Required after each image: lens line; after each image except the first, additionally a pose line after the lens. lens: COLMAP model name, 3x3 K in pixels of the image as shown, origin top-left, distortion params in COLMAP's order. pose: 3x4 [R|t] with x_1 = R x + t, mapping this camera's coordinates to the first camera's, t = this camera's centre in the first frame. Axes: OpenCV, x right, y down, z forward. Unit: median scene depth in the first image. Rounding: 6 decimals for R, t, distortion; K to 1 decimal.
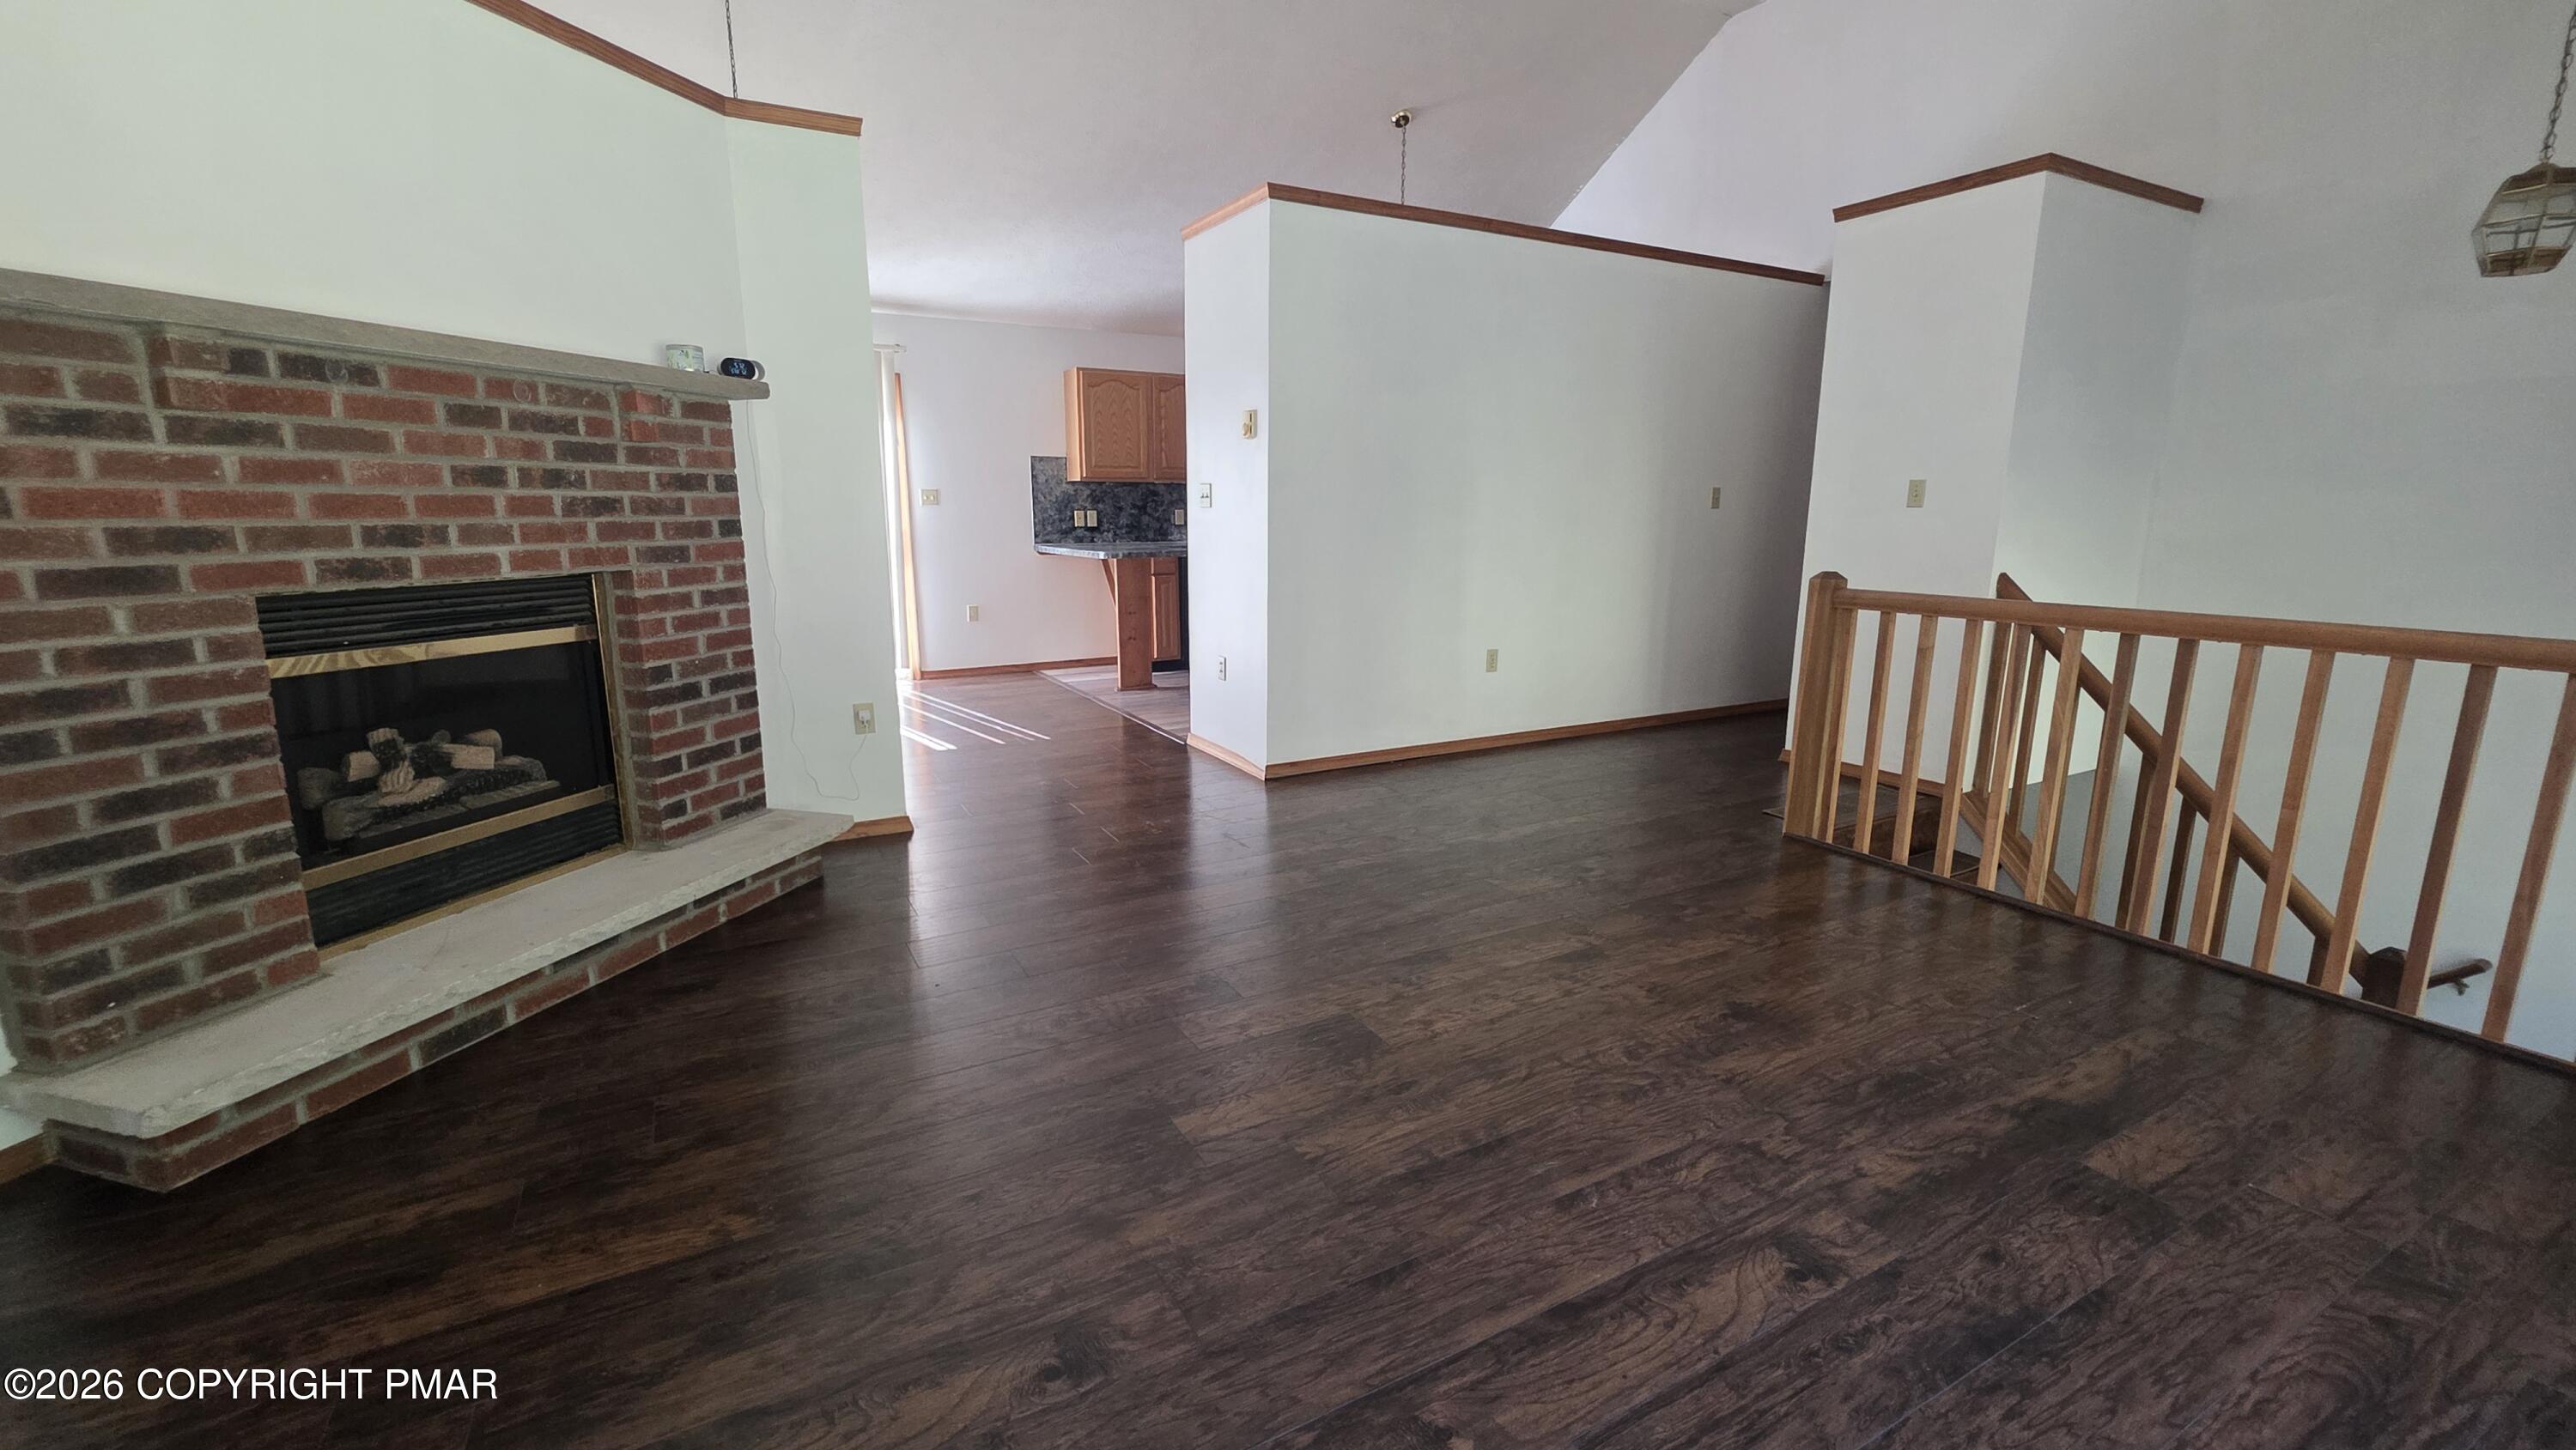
lens RADIAL K [[1071.1, 0, 1280.3], [0, 1071.1, 721.6], [0, 0, 1]] dist [0.003272, 0.000145]
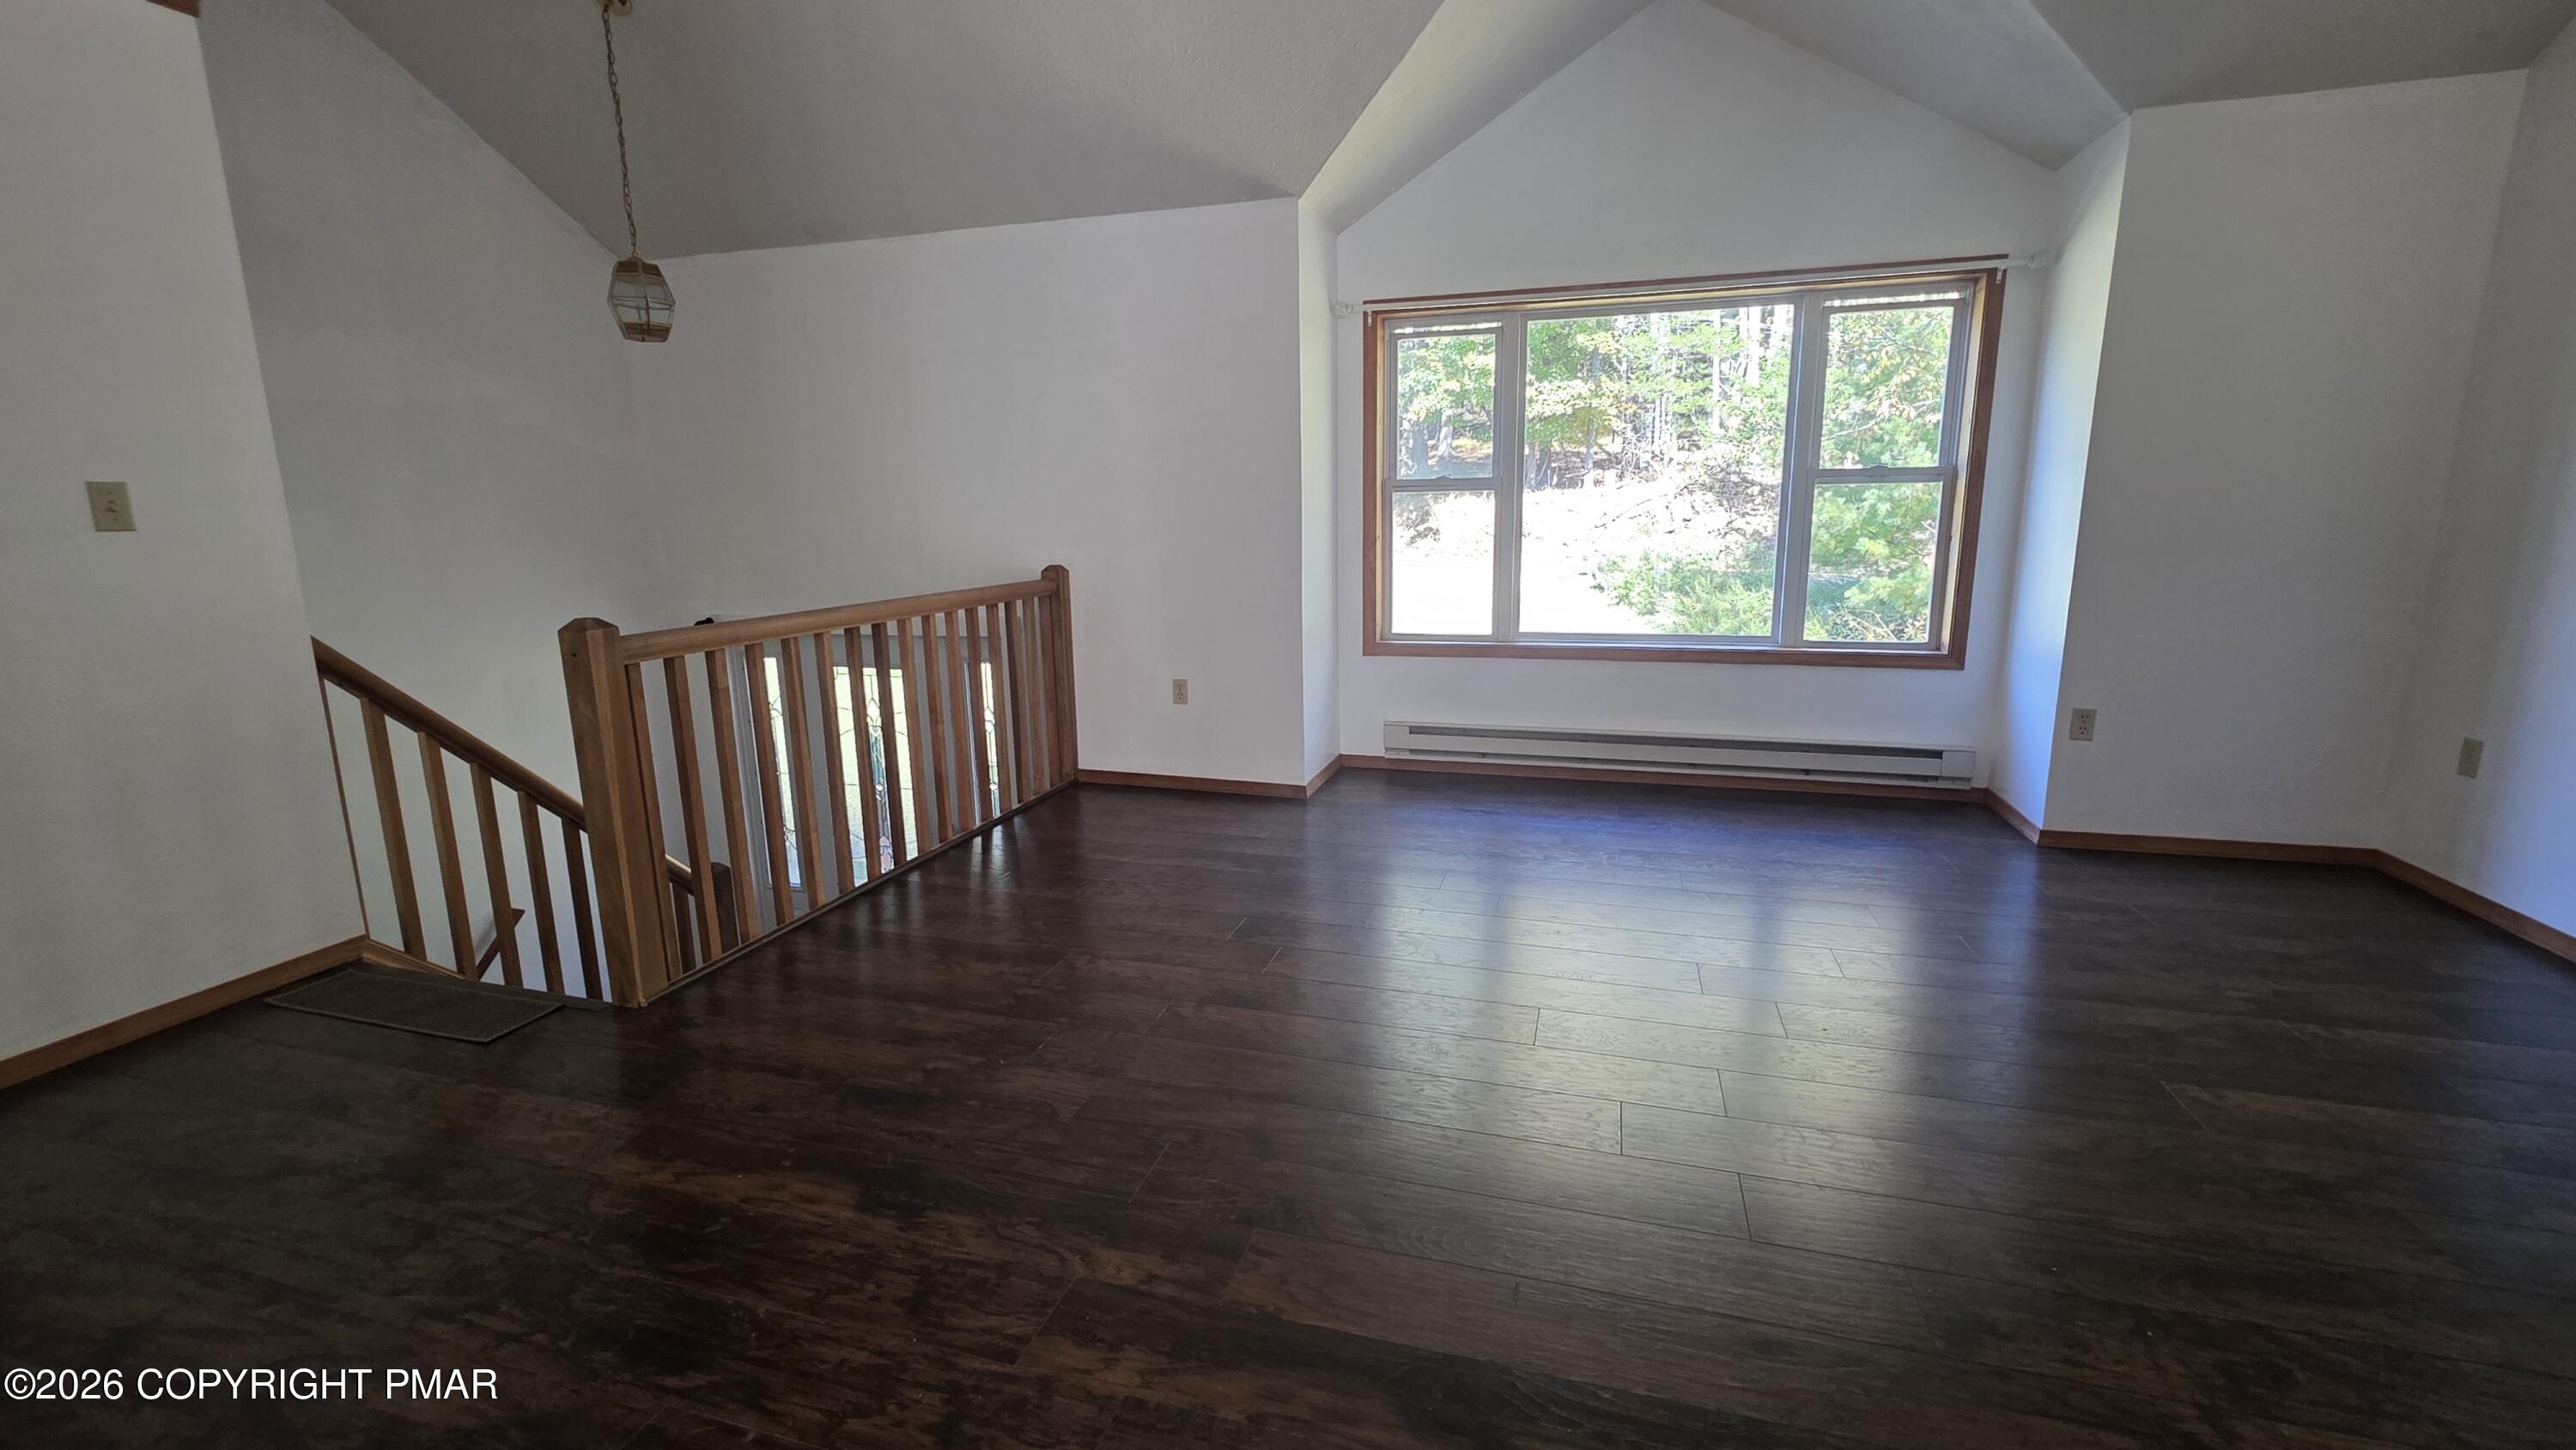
lens RADIAL K [[1071.1, 0, 1289.3], [0, 1071.1, 715.5], [0, 0, 1]] dist [0.003272, 0.000145]
pose [[-0.699470, -0.126892, 0.703307, -0.360305], [0.156693, 0.932935, 0.324160, -0.290582], [-0.697273, 0.336943, -0.632677, 1.418779]]
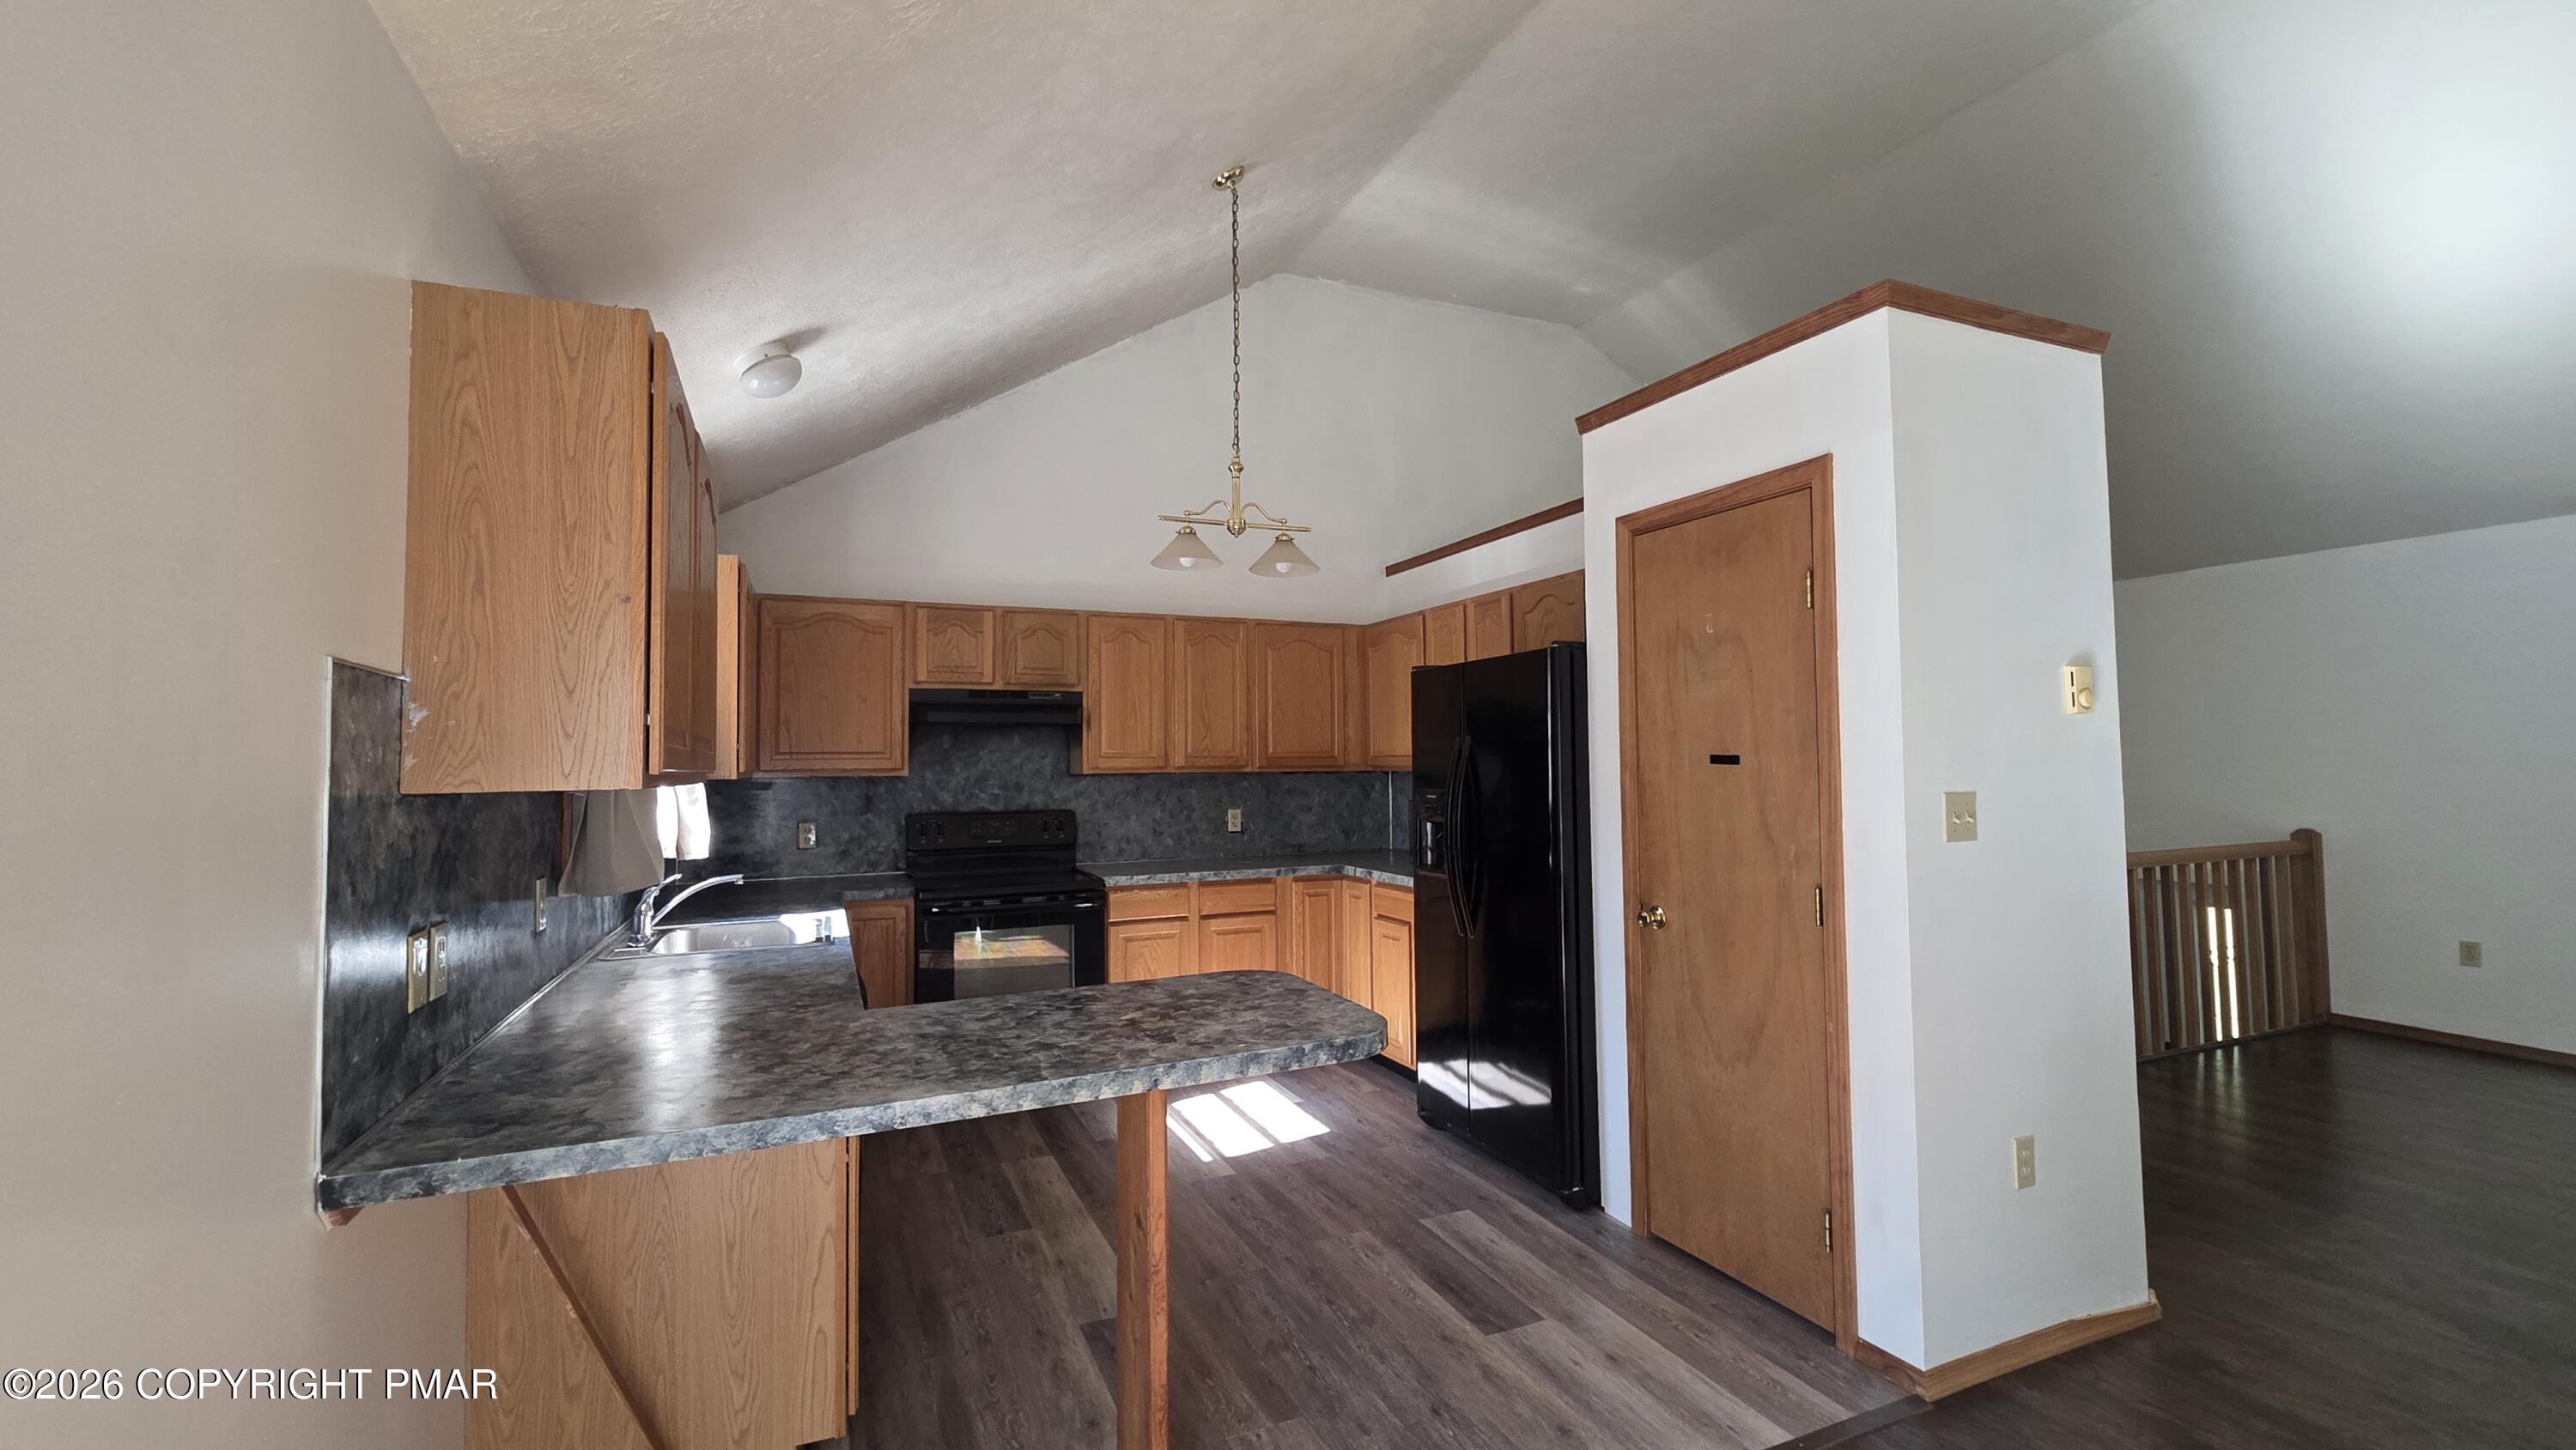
lens RADIAL K [[1071.1, 0, 1282.0], [0, 1071.1, 716.3], [0, 0, 1]] dist [0.003272, 0.000145]
pose [[0.091345, 0.040374, 0.995001, -0.973074], [0.212616, 0.975347, -0.059095, -0.489345], [-0.972857, 0.216951, 0.080509, 2.092456]]
